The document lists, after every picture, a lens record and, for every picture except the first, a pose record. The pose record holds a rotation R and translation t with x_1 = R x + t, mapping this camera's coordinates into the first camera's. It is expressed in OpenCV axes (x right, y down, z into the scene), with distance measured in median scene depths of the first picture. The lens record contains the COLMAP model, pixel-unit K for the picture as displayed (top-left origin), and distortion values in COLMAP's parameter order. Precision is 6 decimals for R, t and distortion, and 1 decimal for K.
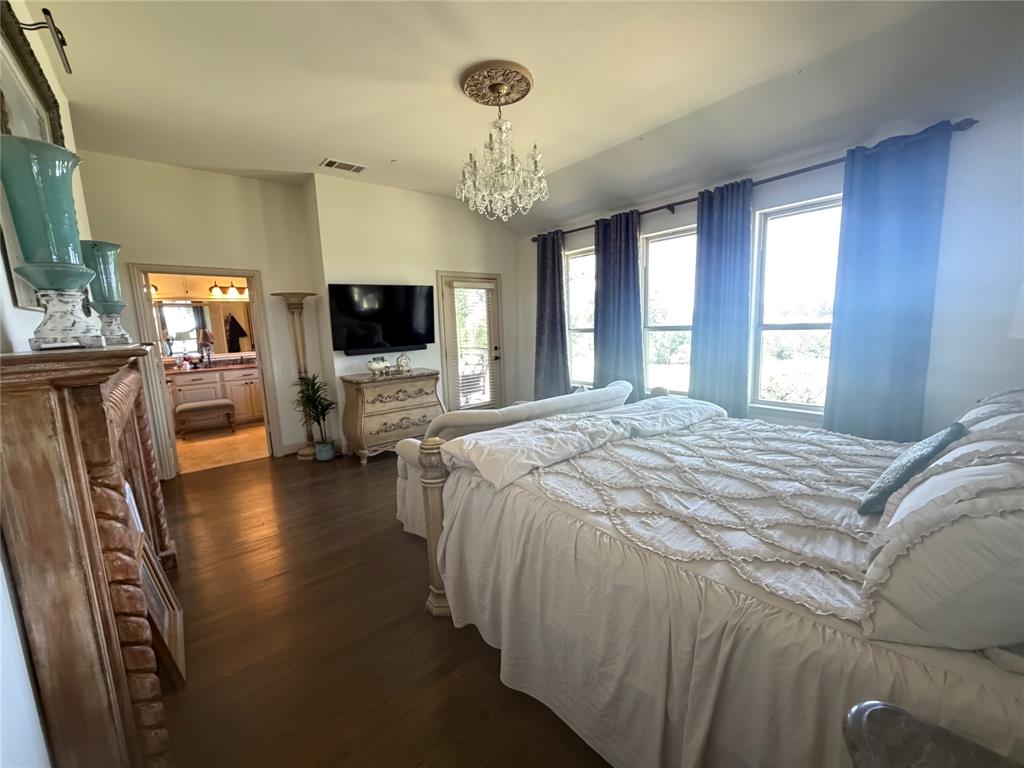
lens RADIAL K [[413.7, 0, 512.0], [0, 413.7, 384.0], [0, 0, 1]] dist [0.000247, 0.000061]
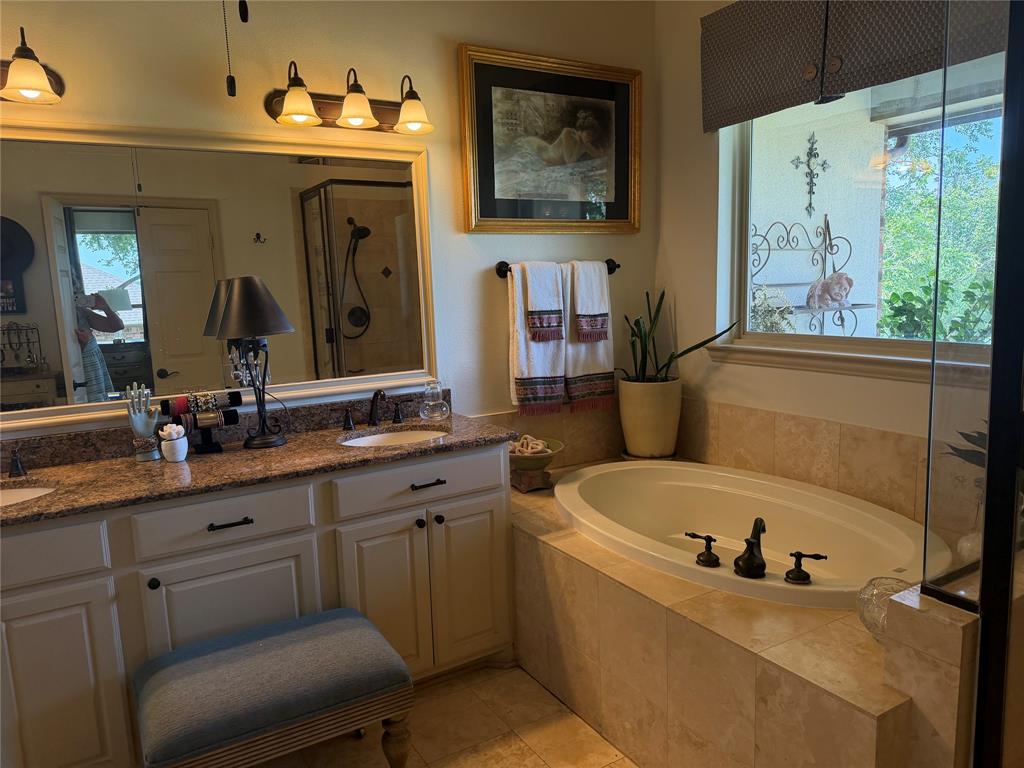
lens RADIAL K [[718.1, 0, 512.0], [0, 718.1, 384.0], [0, 0, 1]] dist [0.117920, -0.153691]
pose [[0.987589, 0.025380, -0.154996, -0.536567], [-0.024314, 0.999666, 0.008764, -0.081962], [0.155167, -0.004887, 0.987876, 0.627126]]
